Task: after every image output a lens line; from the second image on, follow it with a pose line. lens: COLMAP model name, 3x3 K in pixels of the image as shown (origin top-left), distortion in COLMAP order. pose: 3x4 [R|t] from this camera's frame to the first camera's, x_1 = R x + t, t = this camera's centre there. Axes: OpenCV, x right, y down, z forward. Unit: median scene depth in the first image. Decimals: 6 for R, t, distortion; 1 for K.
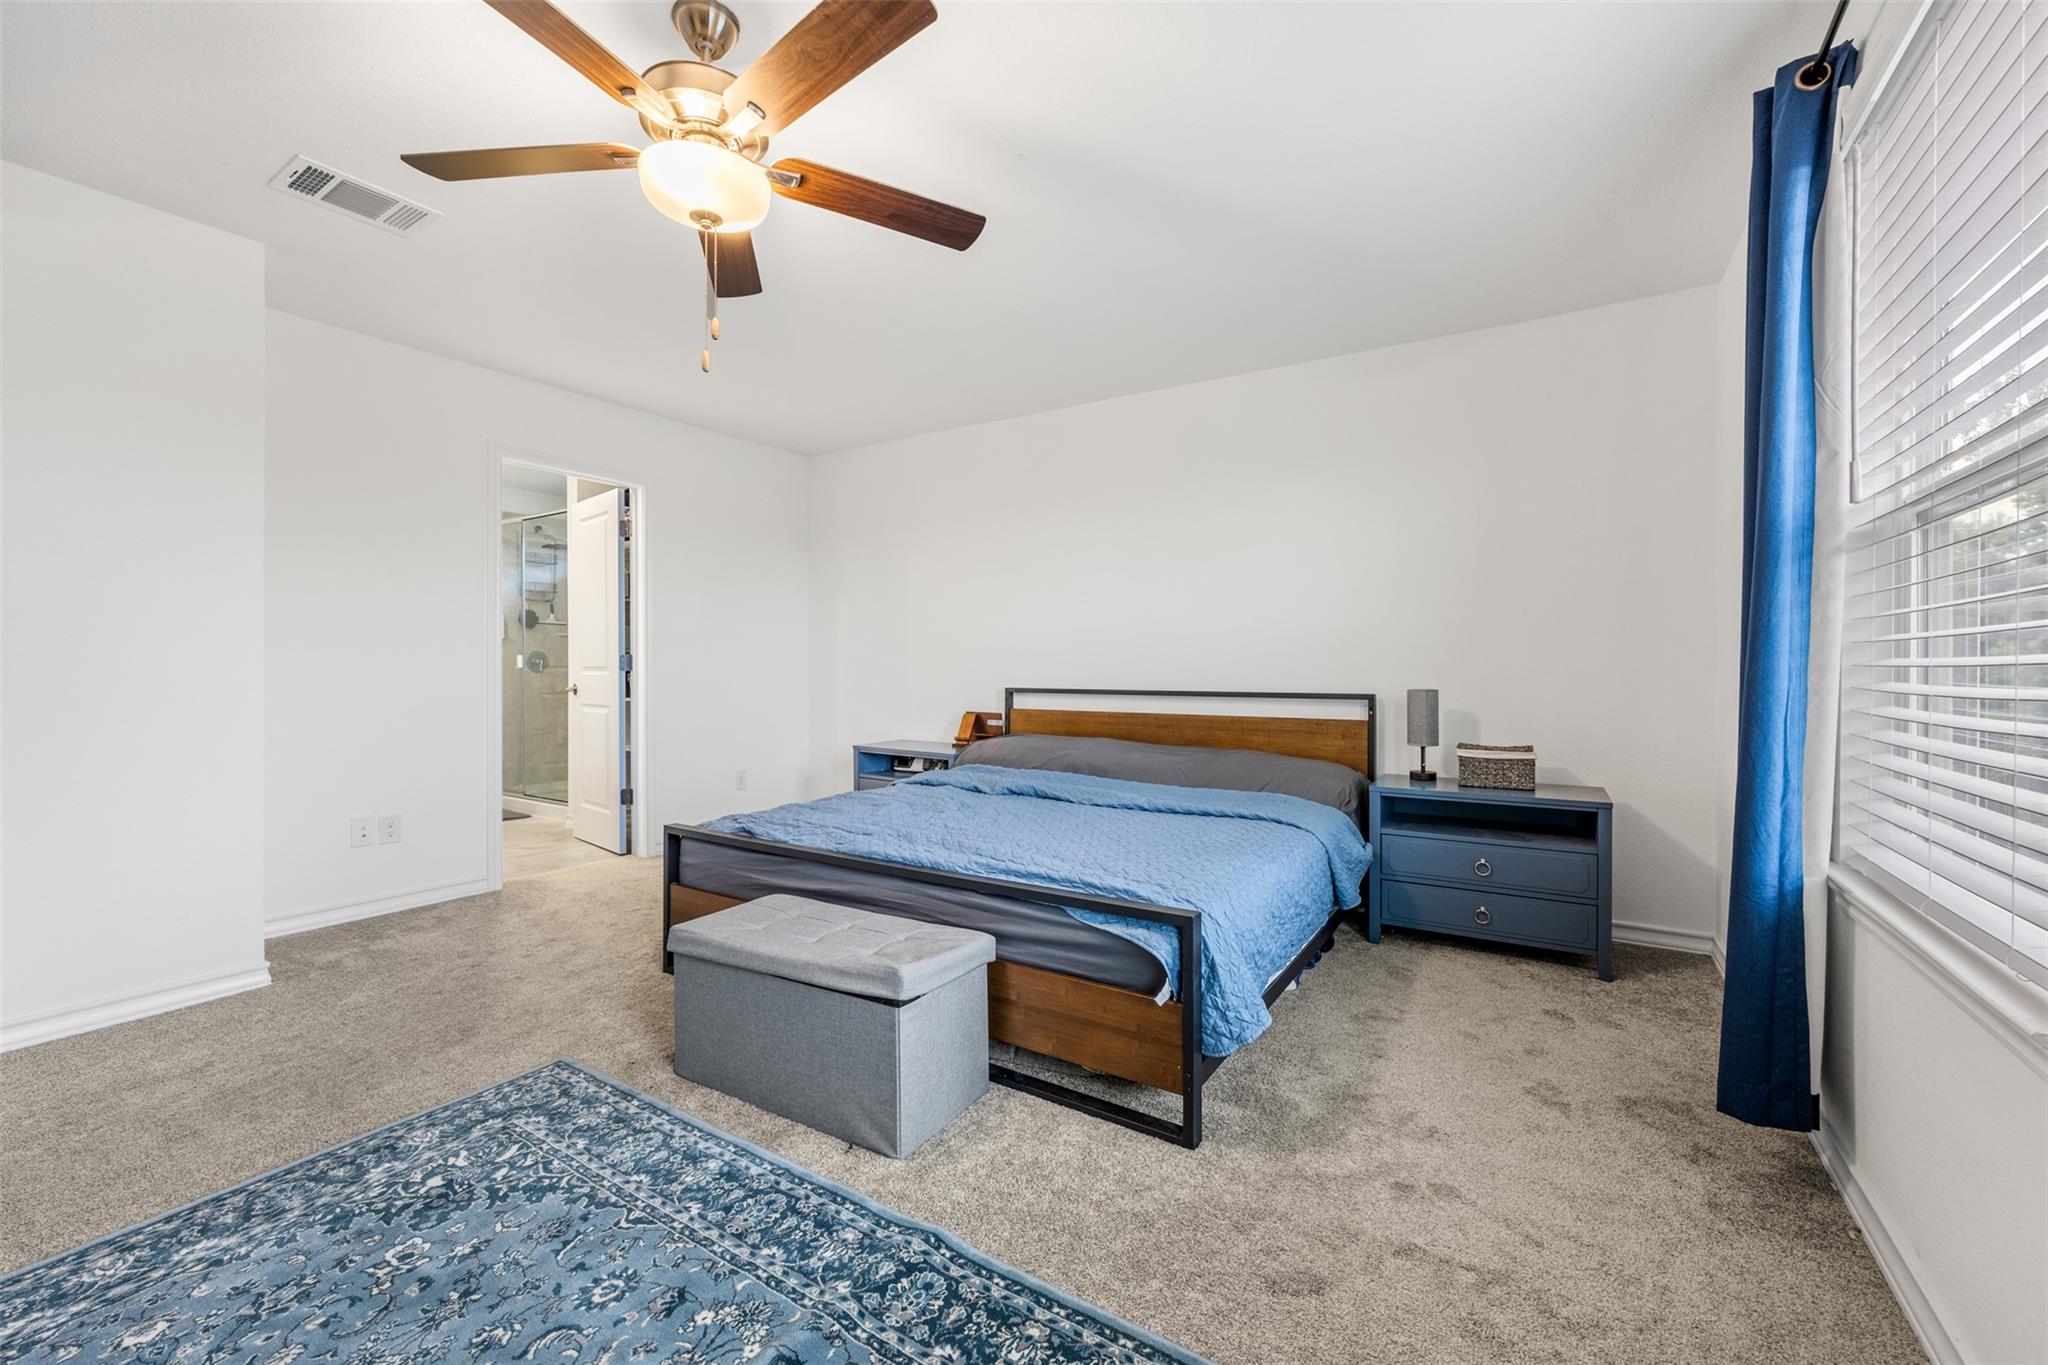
lens RADIAL K [[817.8, 0, 1034.7], [0, 817.8, 677.0], [0, 0, 1]] dist [-0.000979, 0.000736]
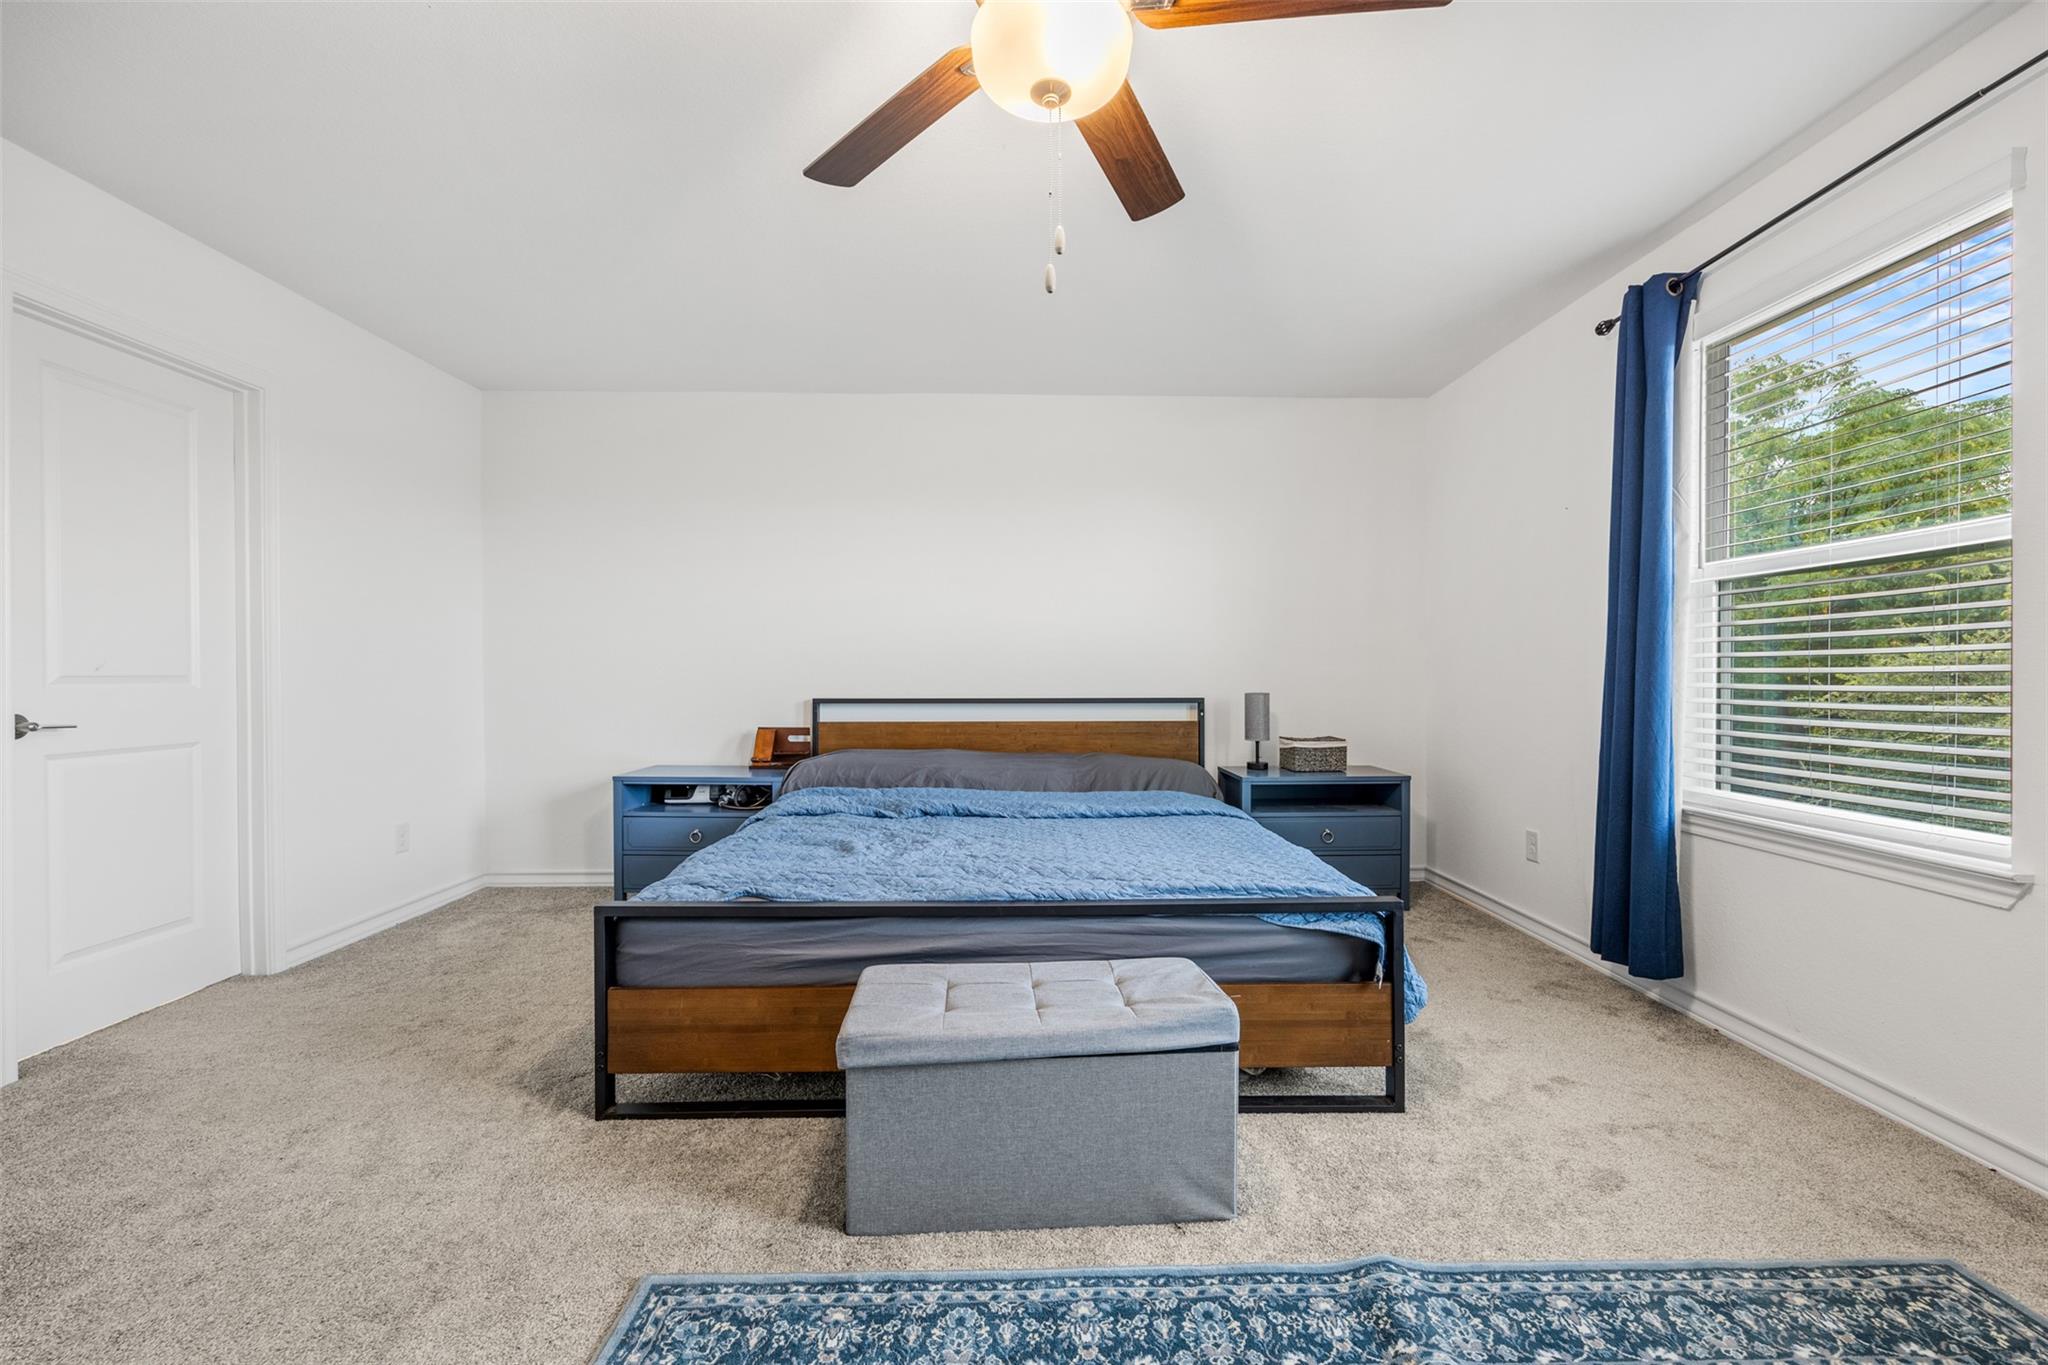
lens RADIAL K [[817.8, 0, 1028.3], [0, 817.8, 688.7], [0, 0, 1]] dist [-0.000979, 0.000736]
pose [[0.832545, -0.011040, 0.553847, -0.706150], [0.007980, 0.999937, 0.007937, -0.004477], [-0.553900, -0.002188, 0.832581, 0.308848]]
